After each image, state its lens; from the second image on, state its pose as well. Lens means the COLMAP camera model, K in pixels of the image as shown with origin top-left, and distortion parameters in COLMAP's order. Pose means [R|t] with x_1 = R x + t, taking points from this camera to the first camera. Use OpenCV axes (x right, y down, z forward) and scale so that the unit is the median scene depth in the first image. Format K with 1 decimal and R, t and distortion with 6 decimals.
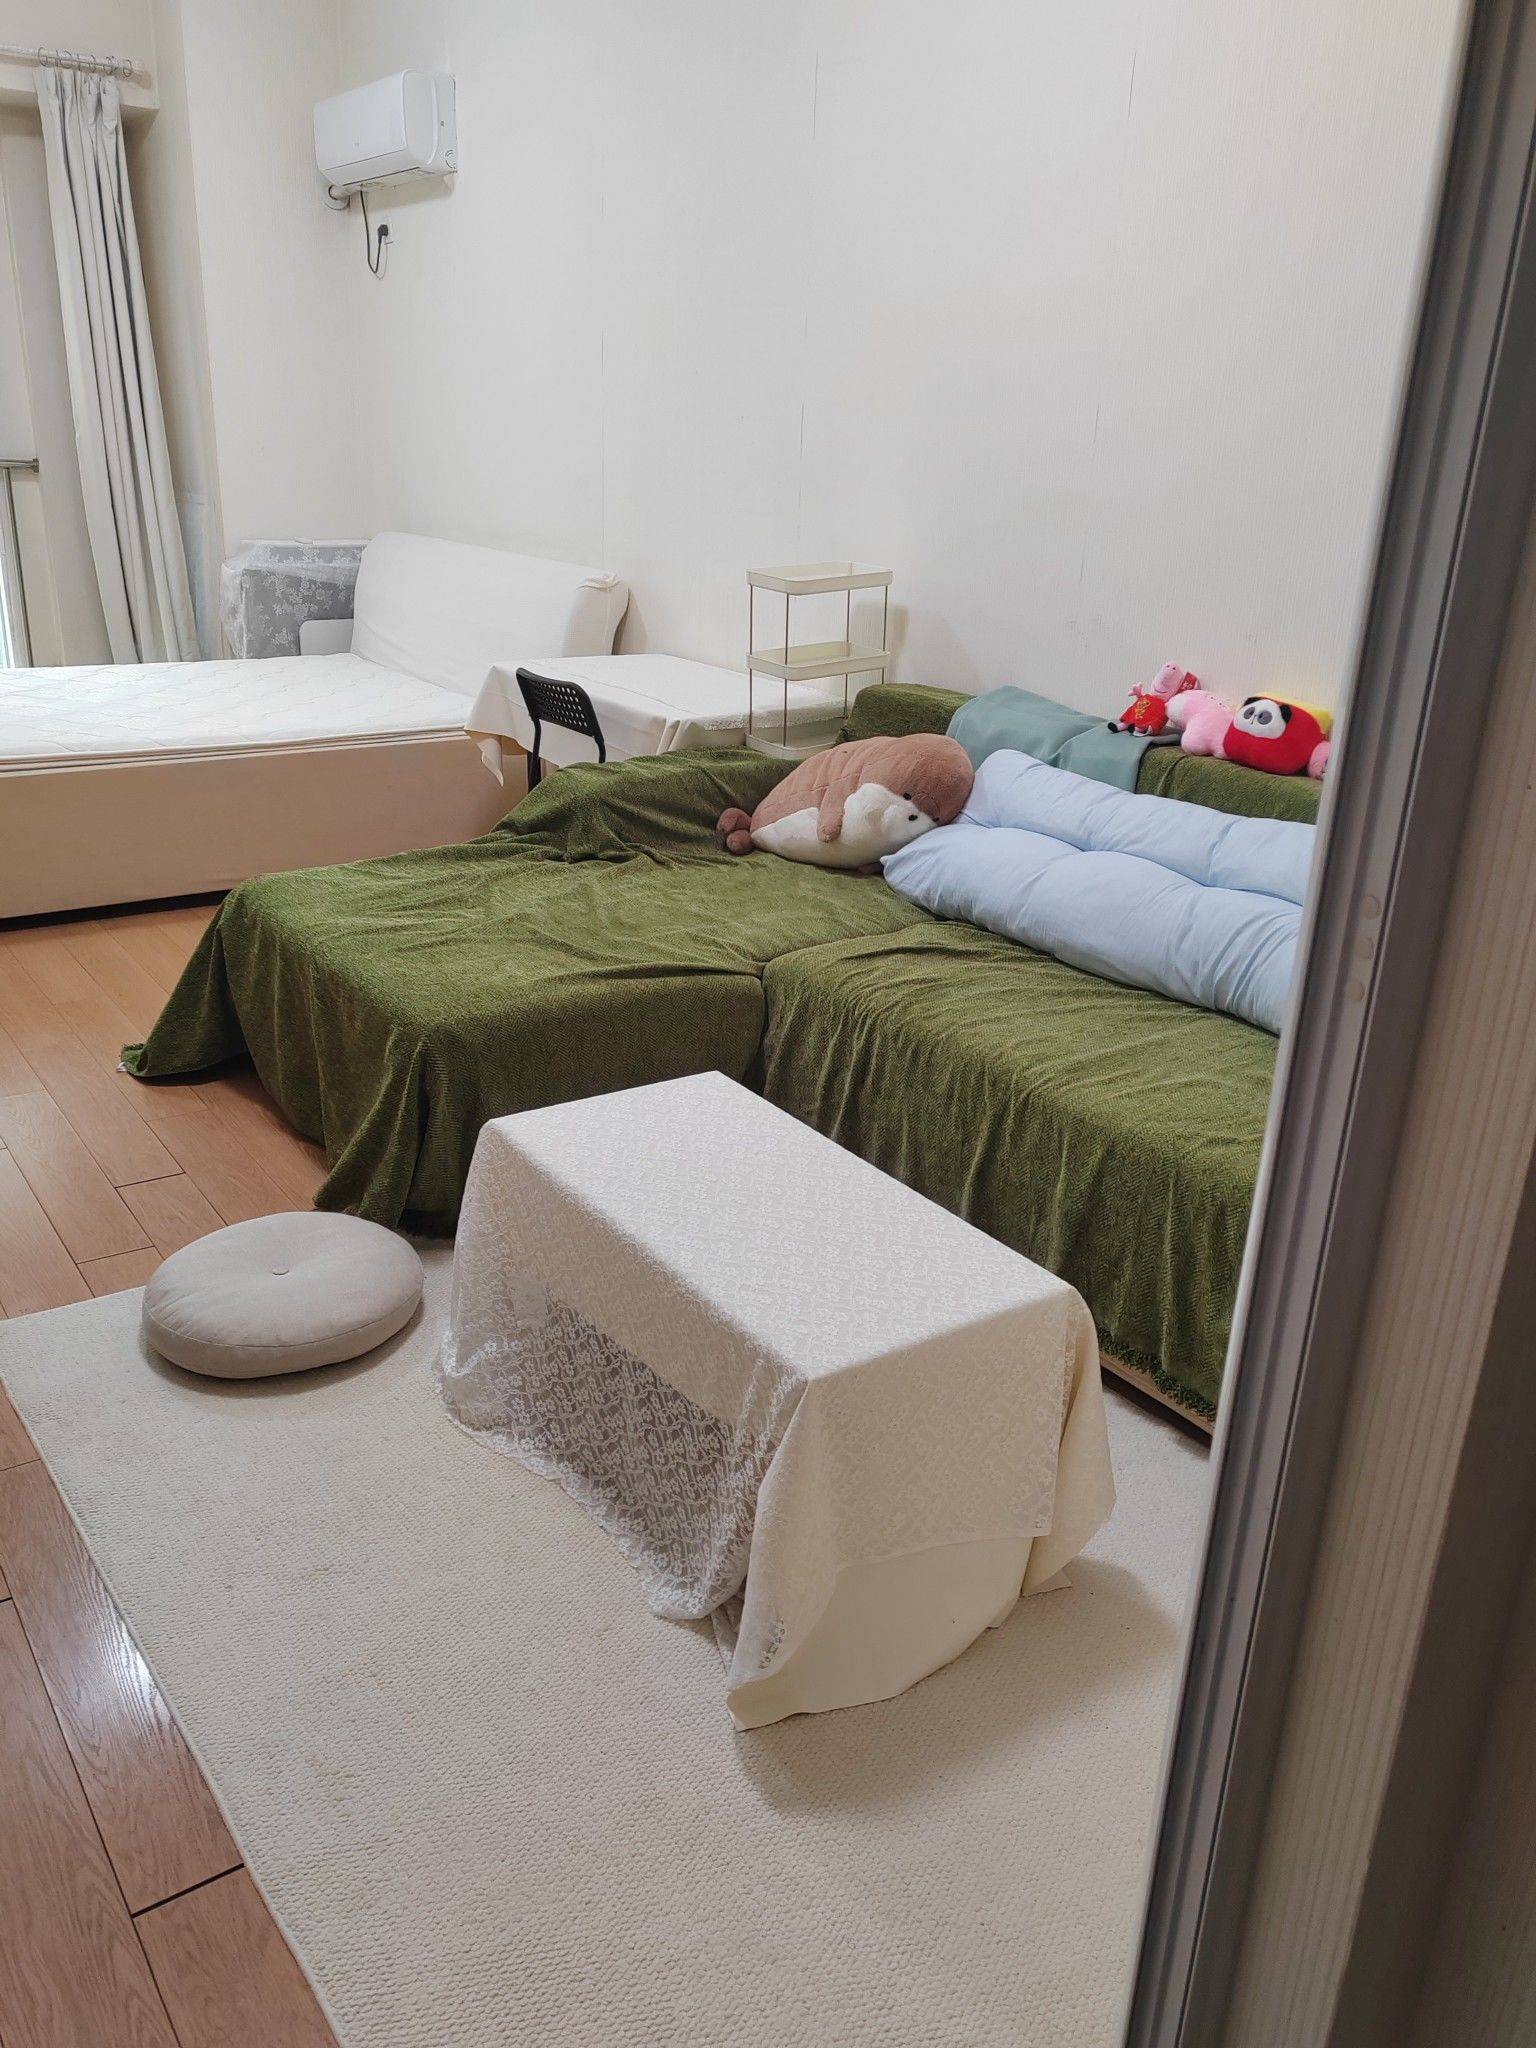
lens RADIAL K [[1590.4, 0, 759.4], [0, 1590.4, 1041.2], [0, 0, 1]] dist [0.025795, -0.013477]
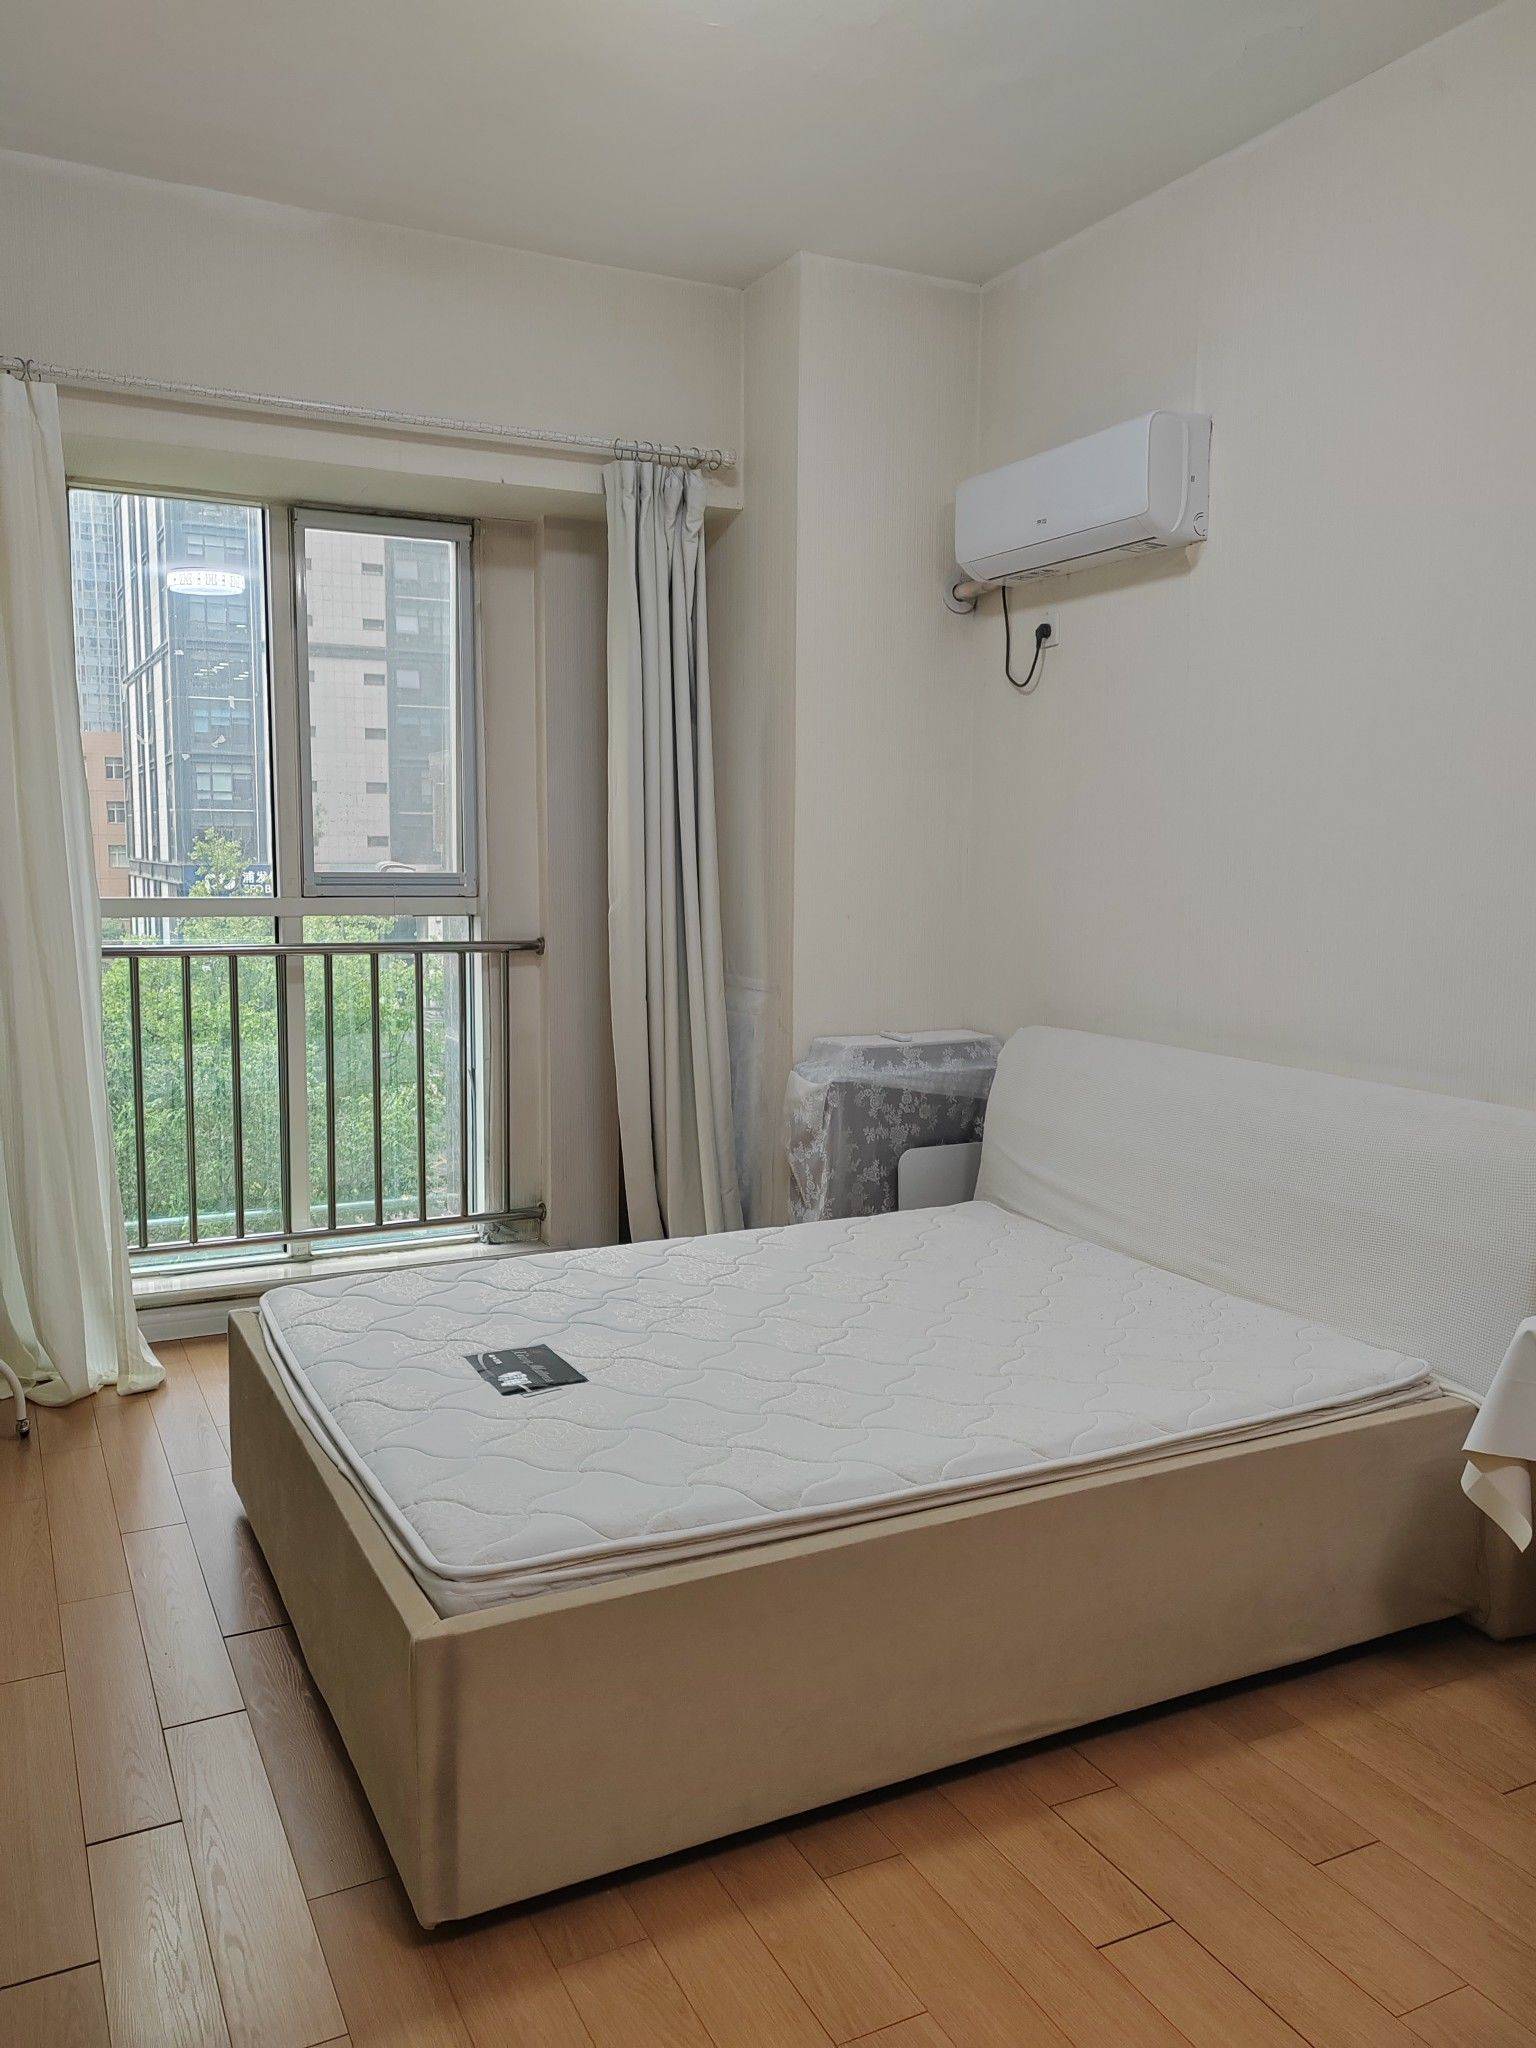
lens RADIAL K [[1590.4, 0, 771.2], [0, 1590.4, 1025.3], [0, 0, 1]] dist [0.025795, -0.013477]
pose [[0.988500, -0.016327, -0.150334, -0.245341], [-0.022035, 0.967991, -0.250016, -0.145671], [0.149604, 0.250454, 0.956500, 0.325093]]
